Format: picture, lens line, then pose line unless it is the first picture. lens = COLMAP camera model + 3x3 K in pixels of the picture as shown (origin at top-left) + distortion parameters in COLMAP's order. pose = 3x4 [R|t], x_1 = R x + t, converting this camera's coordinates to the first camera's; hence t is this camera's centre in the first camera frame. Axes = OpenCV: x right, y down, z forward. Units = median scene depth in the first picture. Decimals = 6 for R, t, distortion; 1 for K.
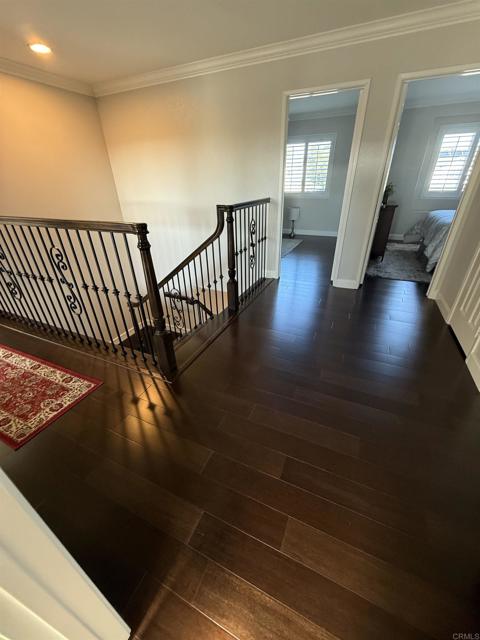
lens RADIAL K [[254.5, 0, 238.4], [0, 254.5, 323.6], [0, 0, 1]] dist [-0.002875, -0.000258]
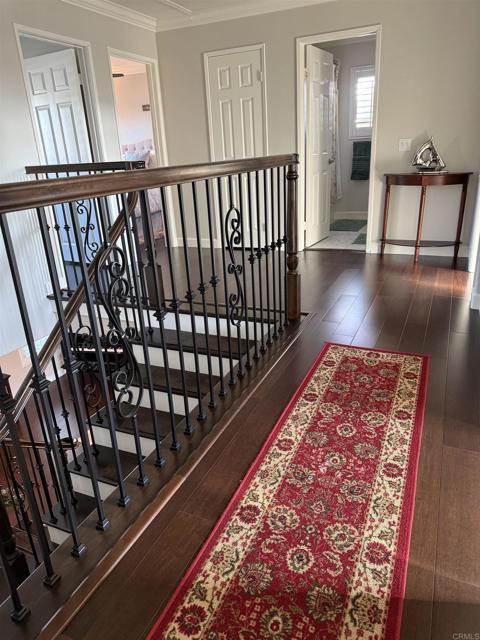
lens RADIAL K [[458.0, 0, 238.7], [0, 458.0, 321.0], [0, 0, 1]] dist [0.012141, -0.001306]
pose [[-0.011935, -0.331801, 0.943274, -1.901176], [0.528448, 0.798749, 0.287650, -0.399270], [-0.848882, 0.501904, 0.165807, 0.955064]]
